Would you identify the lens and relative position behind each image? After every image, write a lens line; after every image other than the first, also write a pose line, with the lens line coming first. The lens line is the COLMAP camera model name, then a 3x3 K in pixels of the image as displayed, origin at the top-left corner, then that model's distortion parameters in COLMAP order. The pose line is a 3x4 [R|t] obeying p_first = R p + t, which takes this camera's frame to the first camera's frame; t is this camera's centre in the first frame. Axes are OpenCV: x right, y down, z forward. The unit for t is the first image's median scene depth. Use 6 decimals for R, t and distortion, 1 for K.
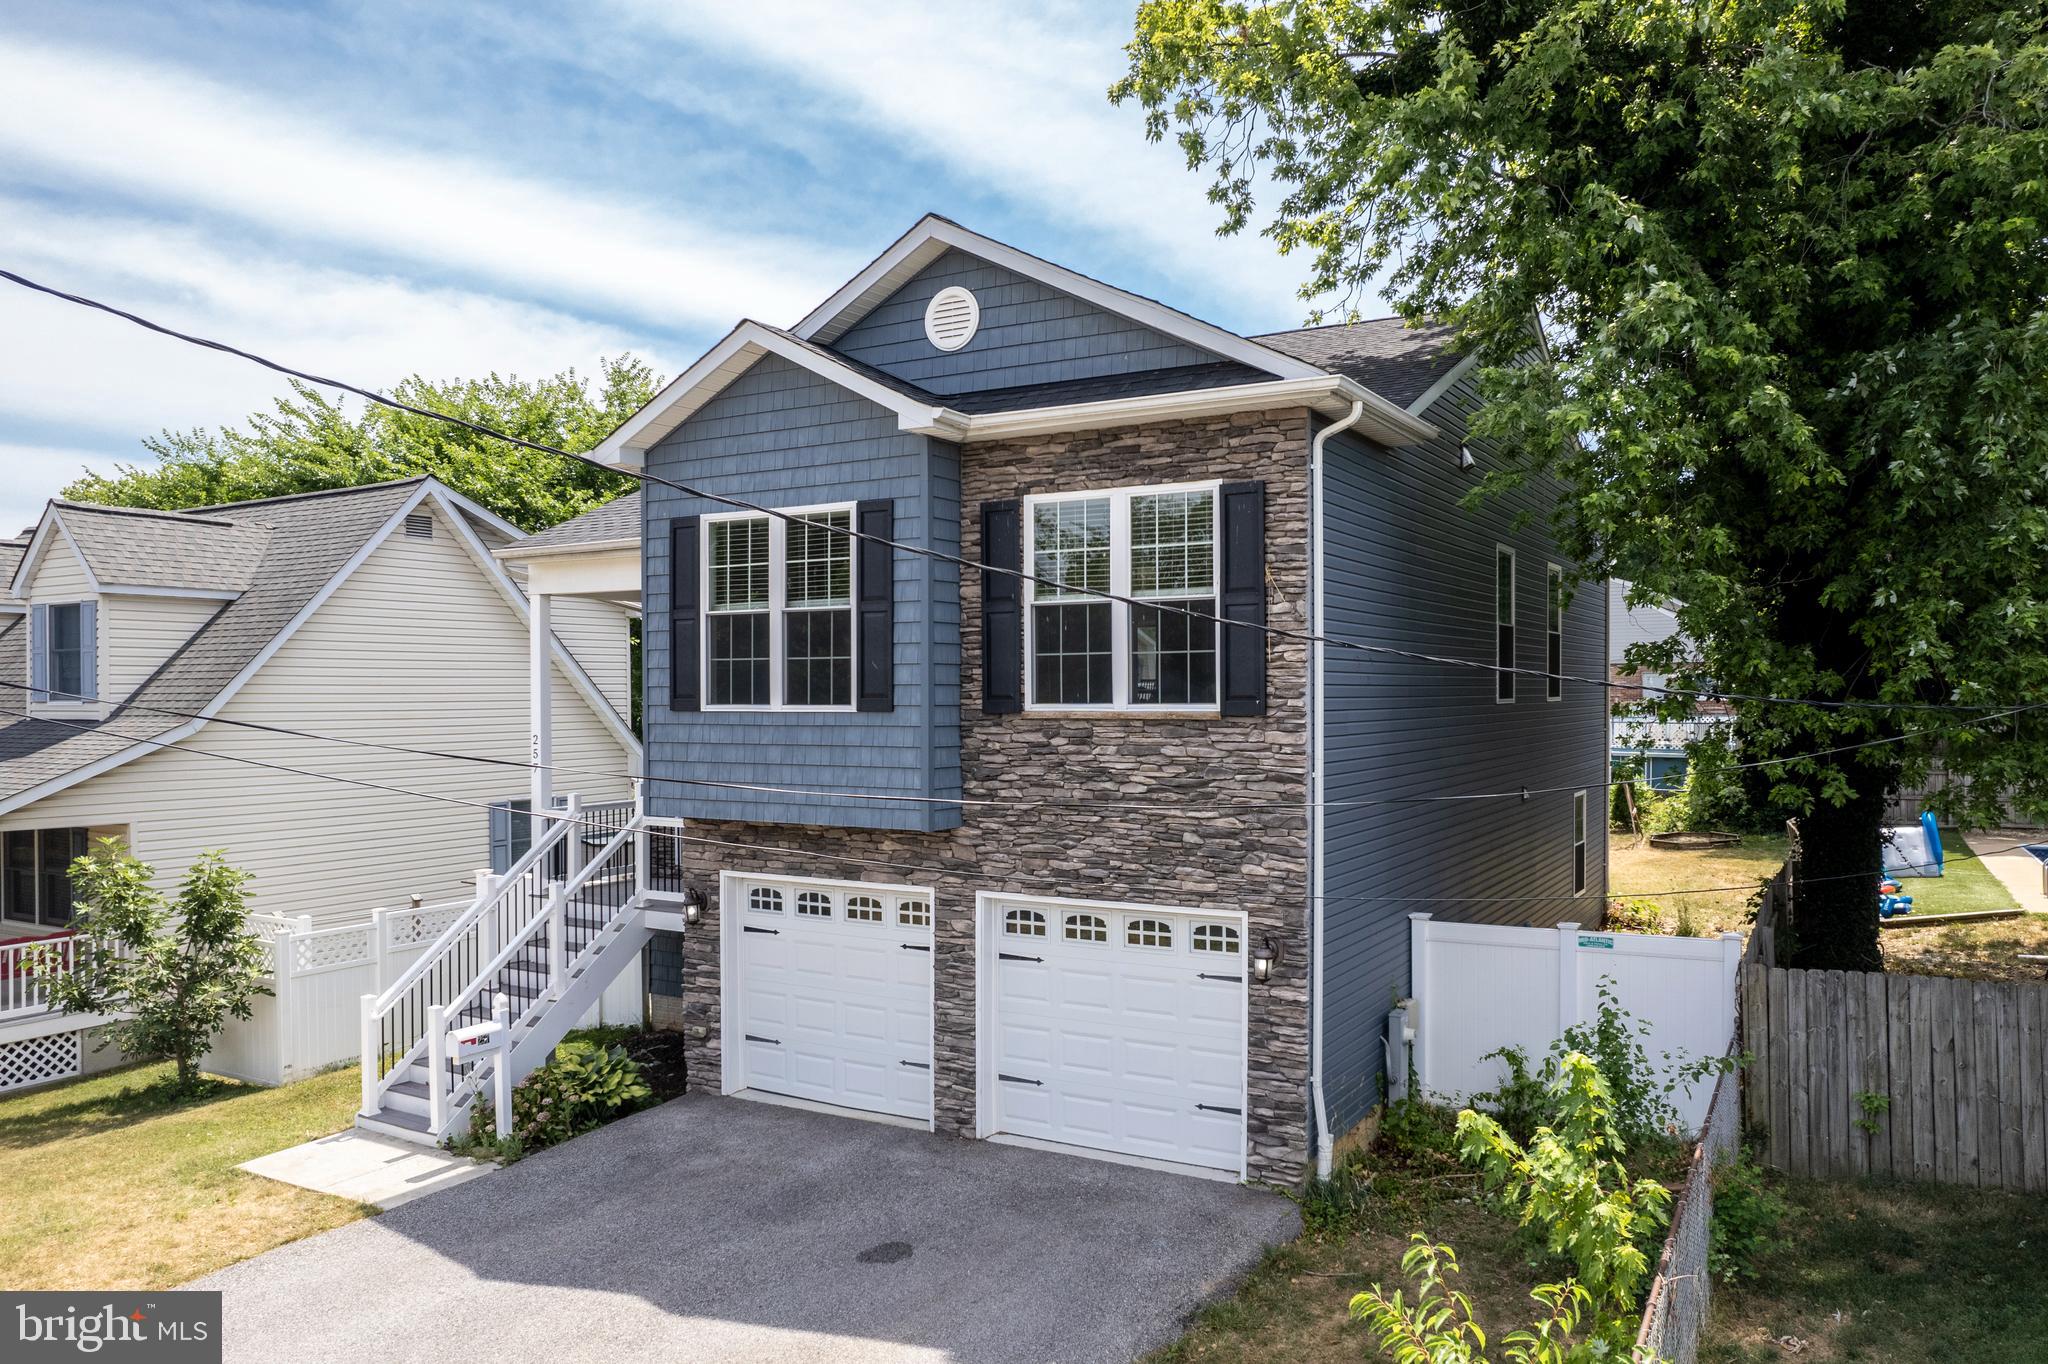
lens RADIAL K [[1446.1, 0, 1074.7], [0, 1446.1, 735.9], [0, 0, 1]] dist [-0.045506, 0.000457]
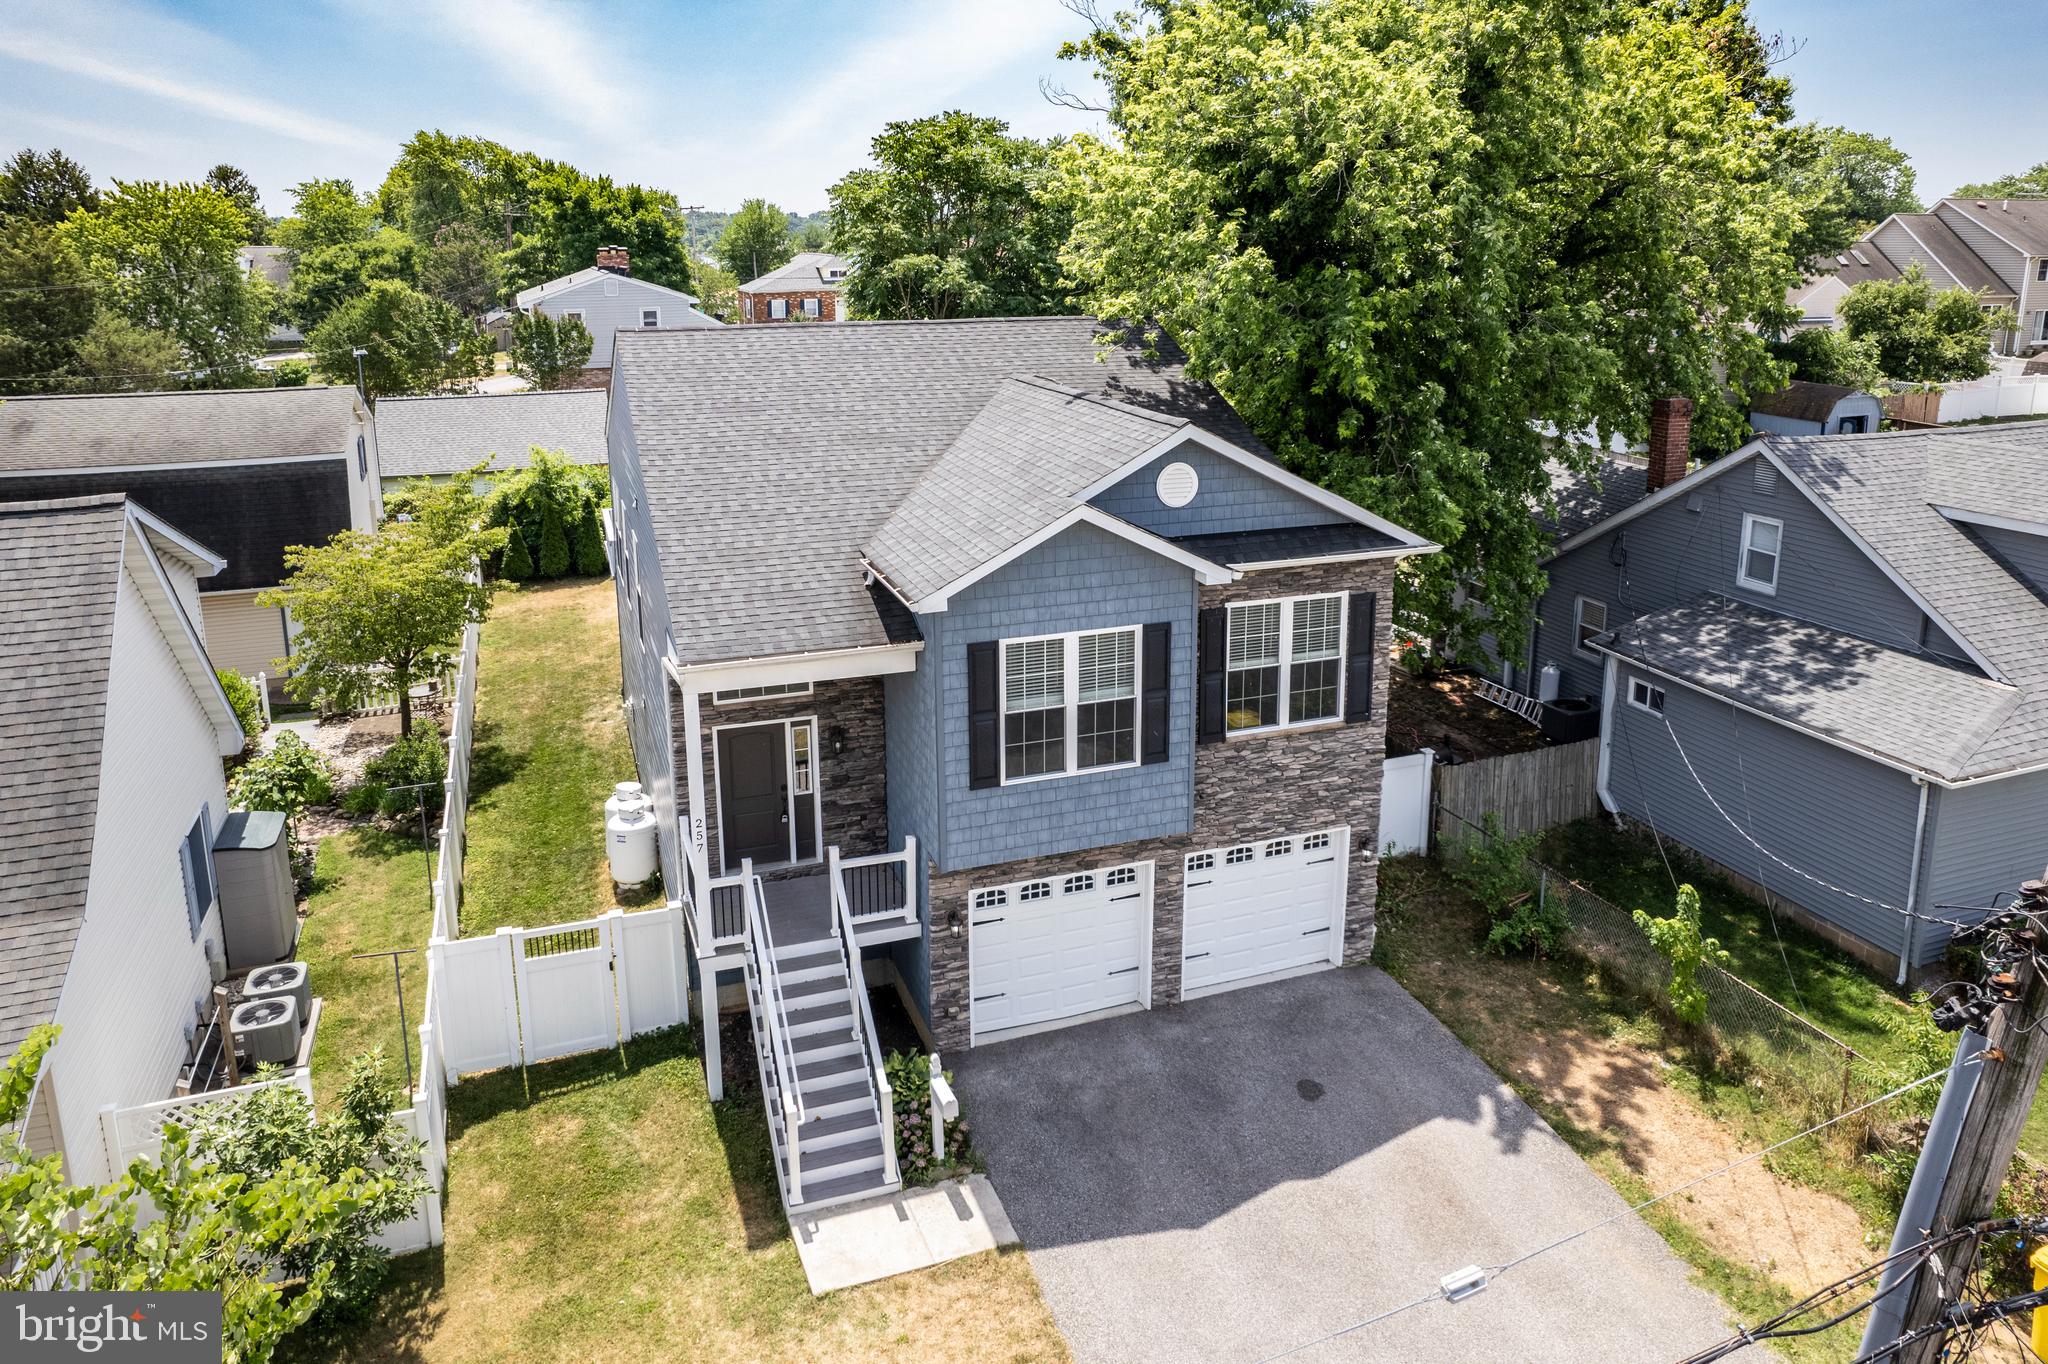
lens RADIAL K [[1383.4, 0, 1061.5], [0, 1383.4, 560.3], [0, 0, 1]] dist [-0.037420, -0.000252]
pose [[0.636536, -0.171247, 0.751995, -1.218275], [0.020932, 0.978515, 0.205112, -0.507856], [-0.770963, -0.114821, 0.626444, 0.229007]]
